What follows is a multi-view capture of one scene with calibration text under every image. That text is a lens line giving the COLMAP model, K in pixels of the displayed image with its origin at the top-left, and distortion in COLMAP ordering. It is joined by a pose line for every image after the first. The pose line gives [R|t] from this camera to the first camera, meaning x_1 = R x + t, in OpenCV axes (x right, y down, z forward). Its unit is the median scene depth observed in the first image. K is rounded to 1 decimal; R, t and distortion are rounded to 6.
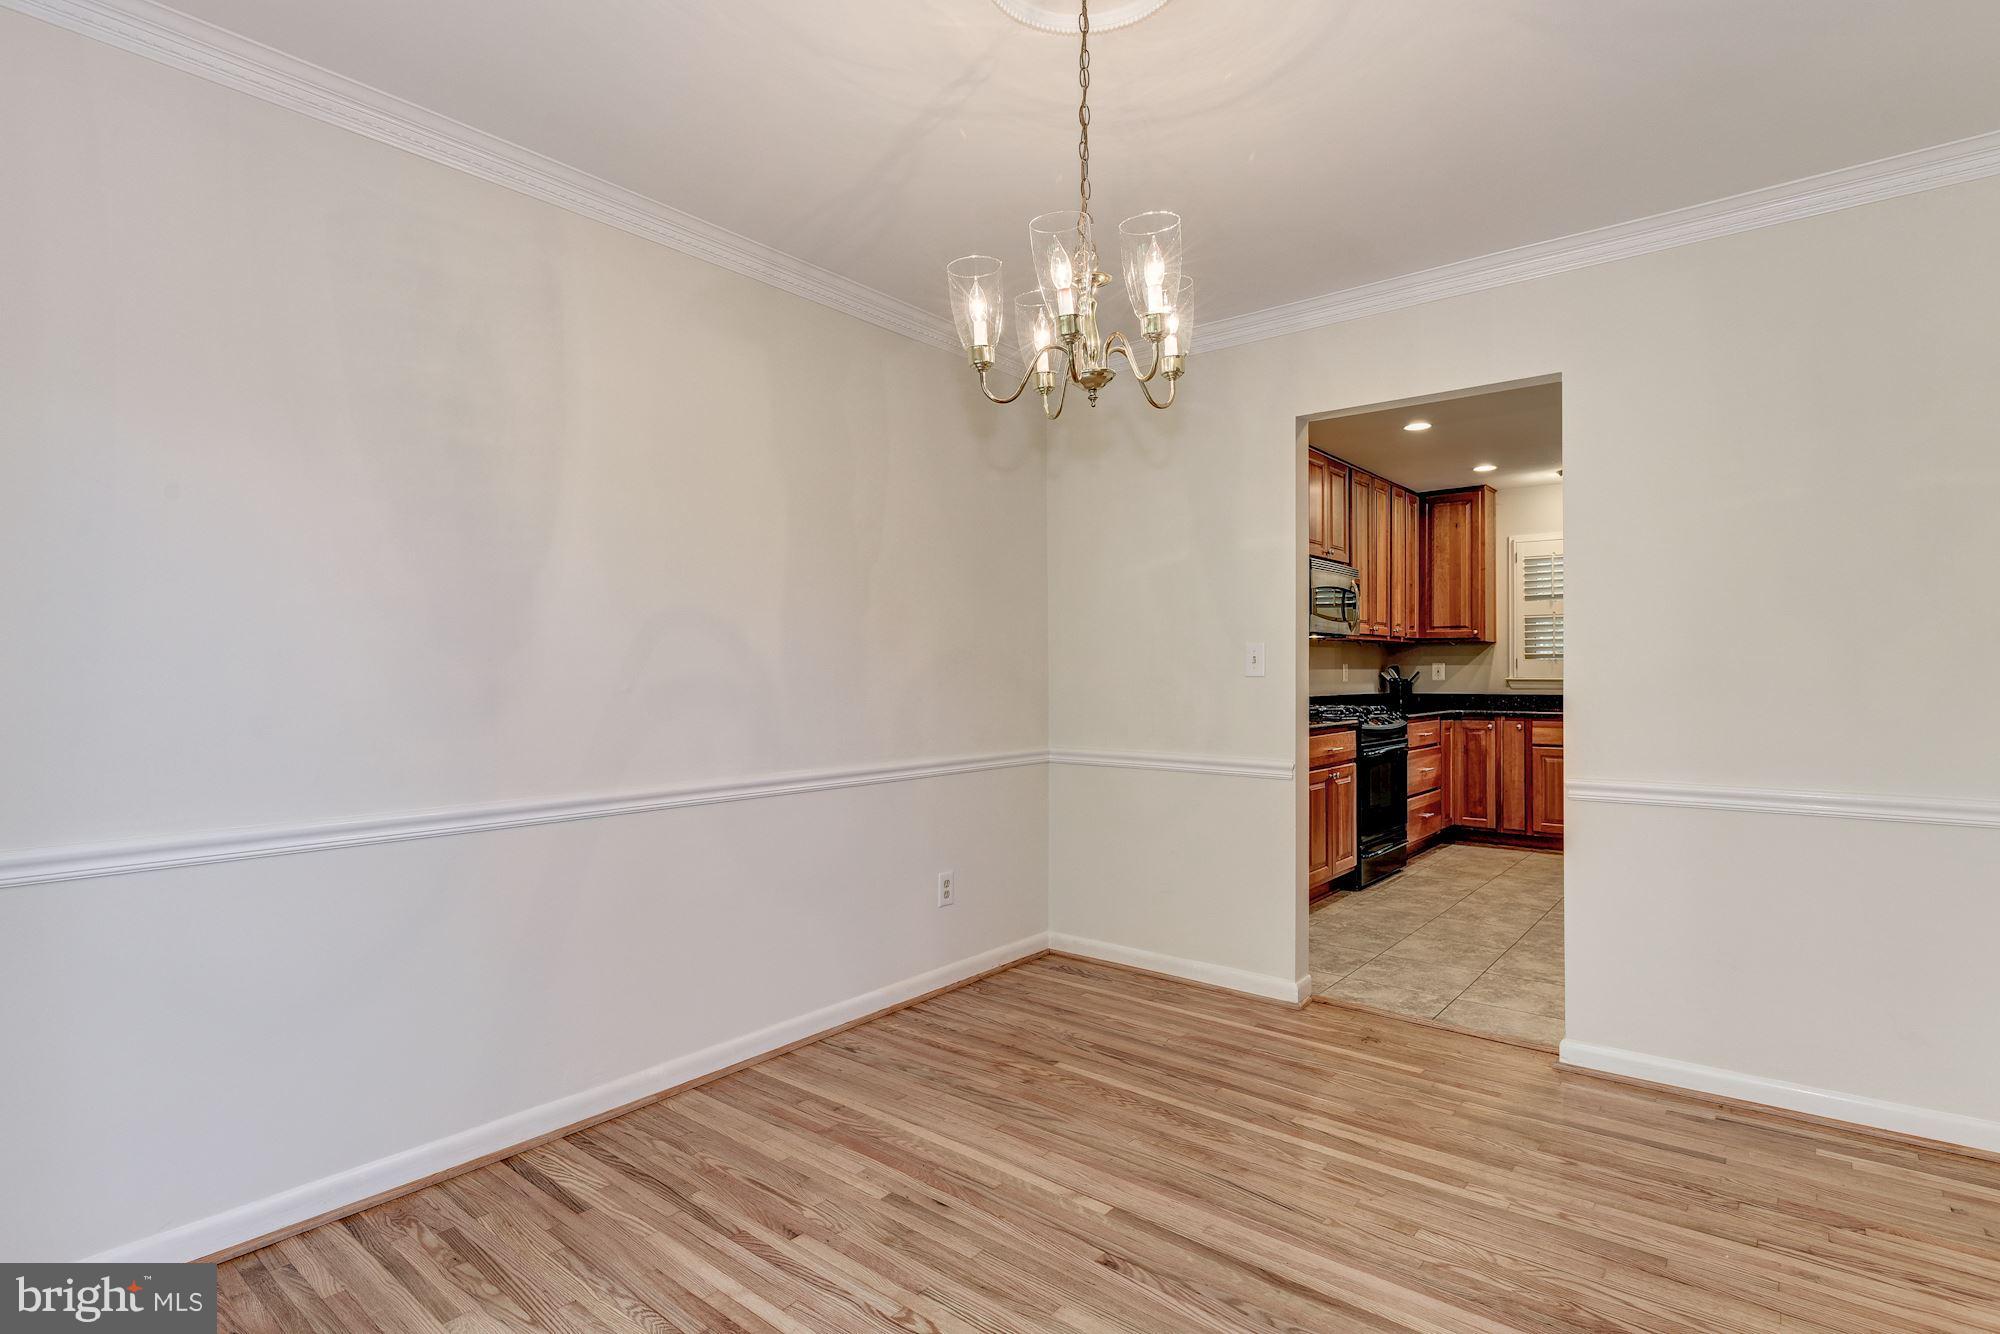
lens RADIAL K [[1001.4, 0, 1002.1], [0, 1001.4, 670.5], [0, 0, 1]] dist [0.001473, -0.005889]
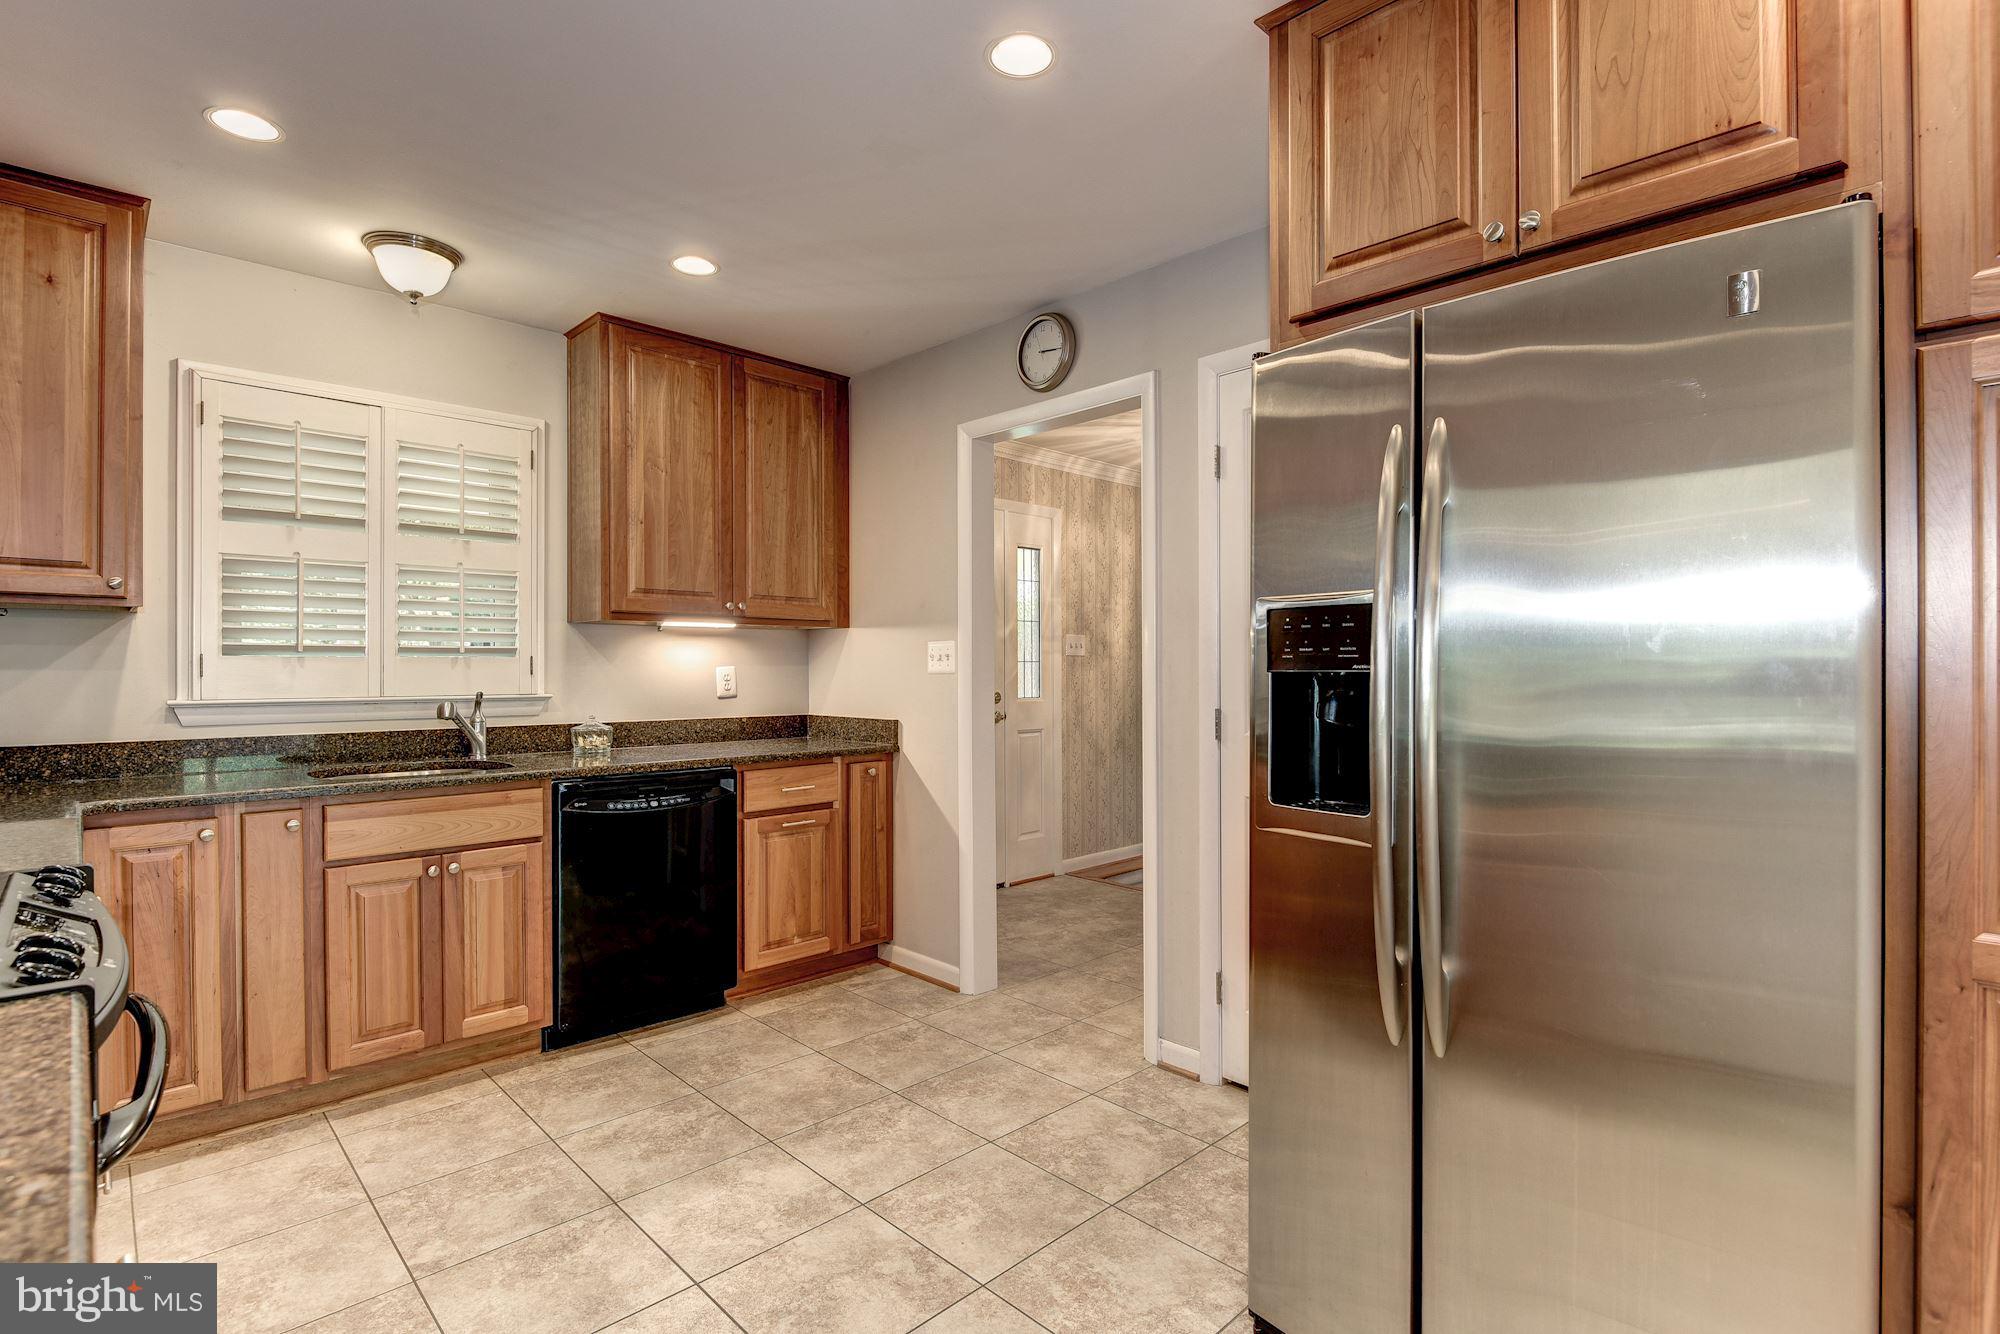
lens RADIAL K [[946.8, 0, 1009.4], [0, 946.8, 668.1], [0, 0, 1]] dist [0.000330, -0.007540]
pose [[0.107498, 0.002352, 0.994203, 0.162785], [0.000812, 0.999997, -0.002453, -0.004805], [-0.994205, 0.001071, 0.107495, 0.639432]]
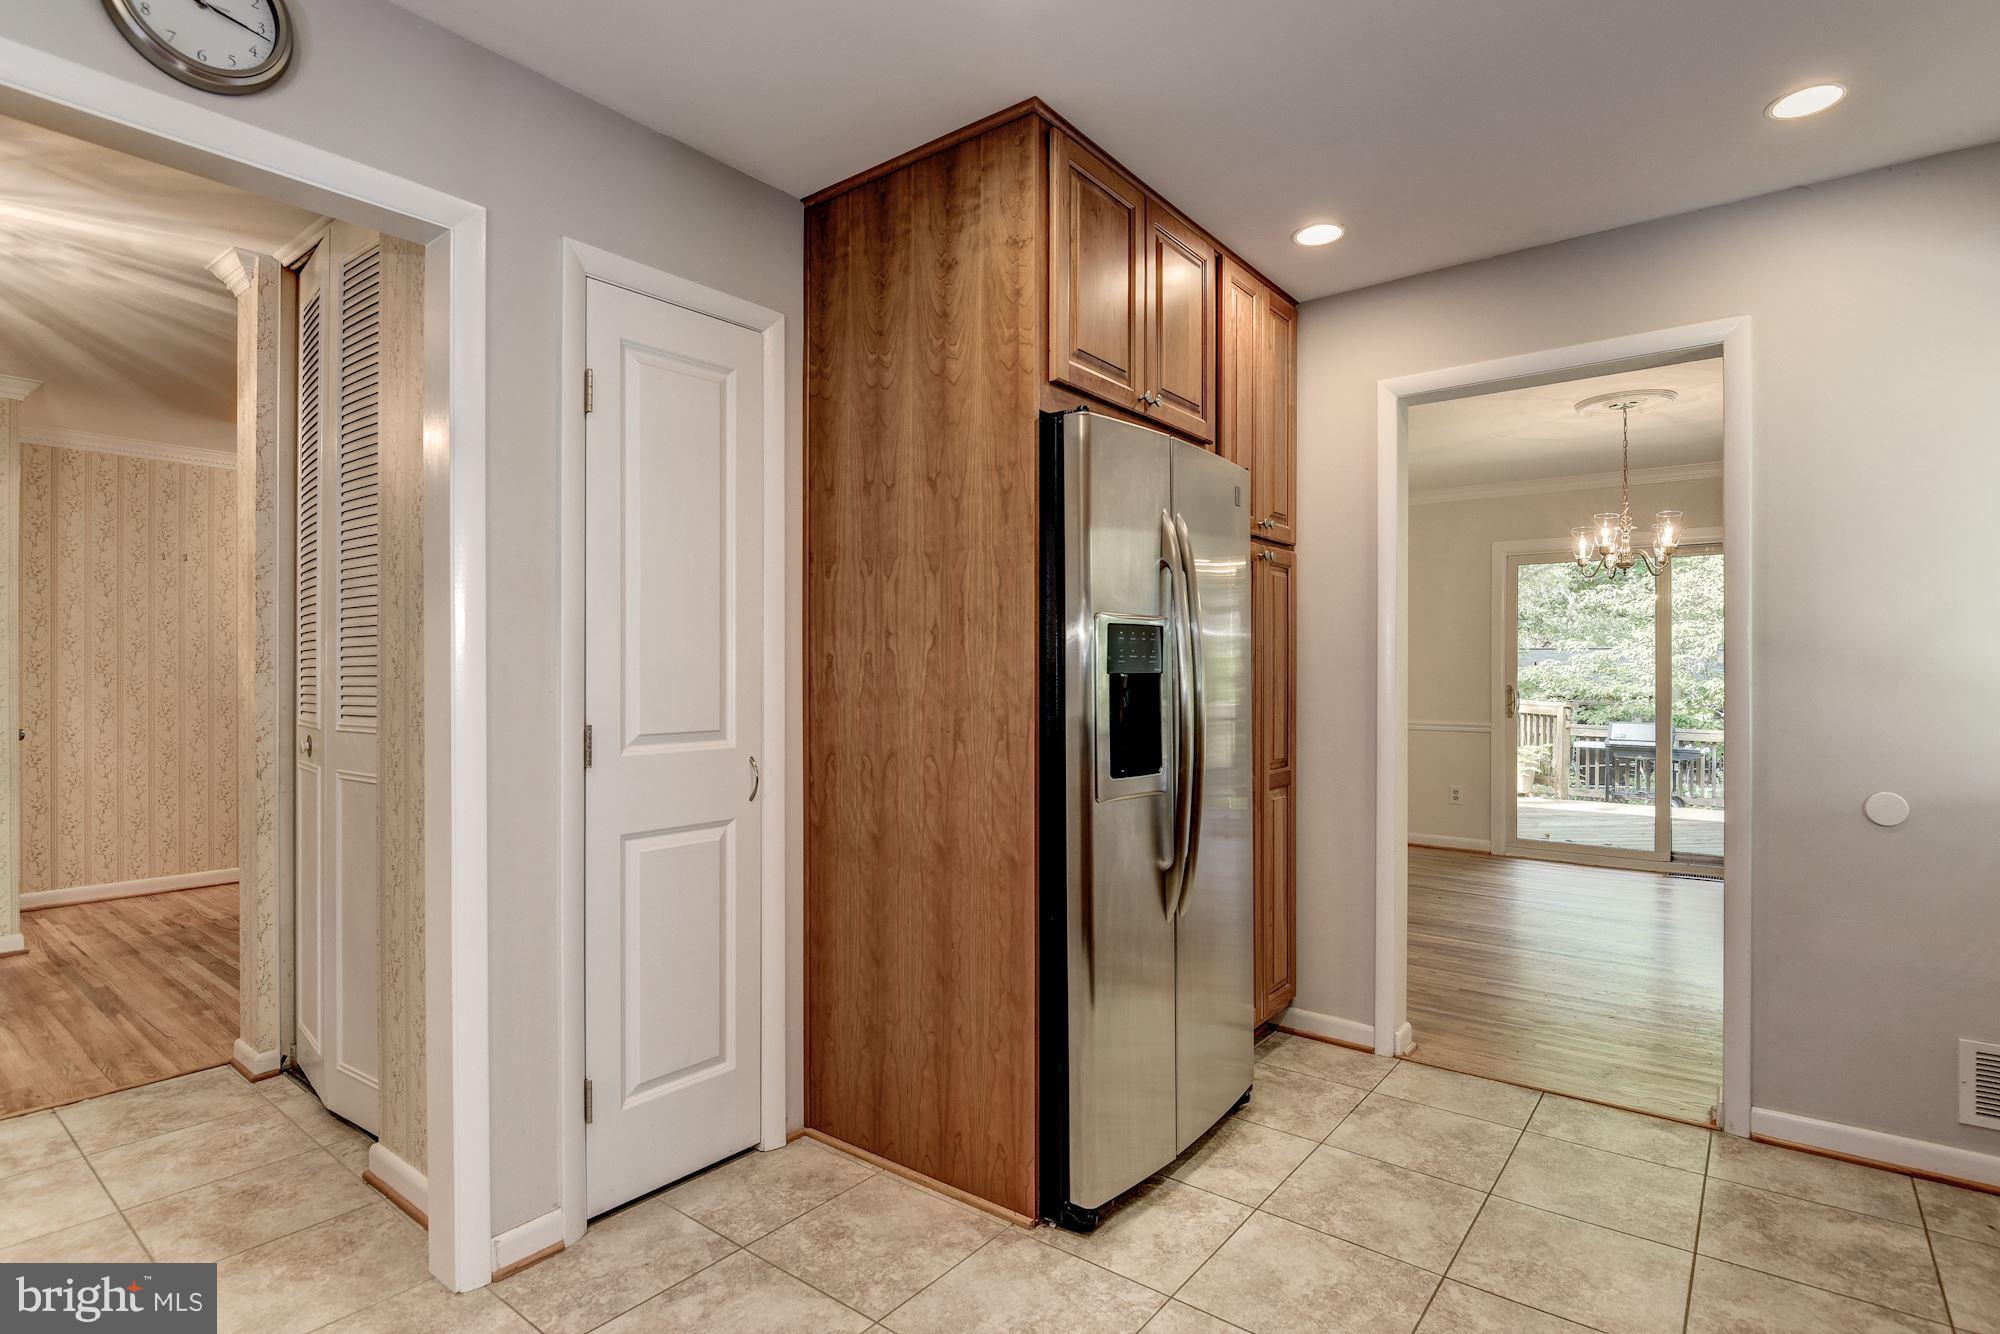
lens RADIAL K [[1001.4, 0, 996.9], [0, 1001.4, 667.7], [0, 0, 1]] dist [0.001473, -0.005889]
pose [[-0.999810, 0.002524, -0.019338, 0.452752], [0.002485, 0.999995, 0.002058, -0.007369], [0.019343, 0.002009, -0.999811, 0.916328]]
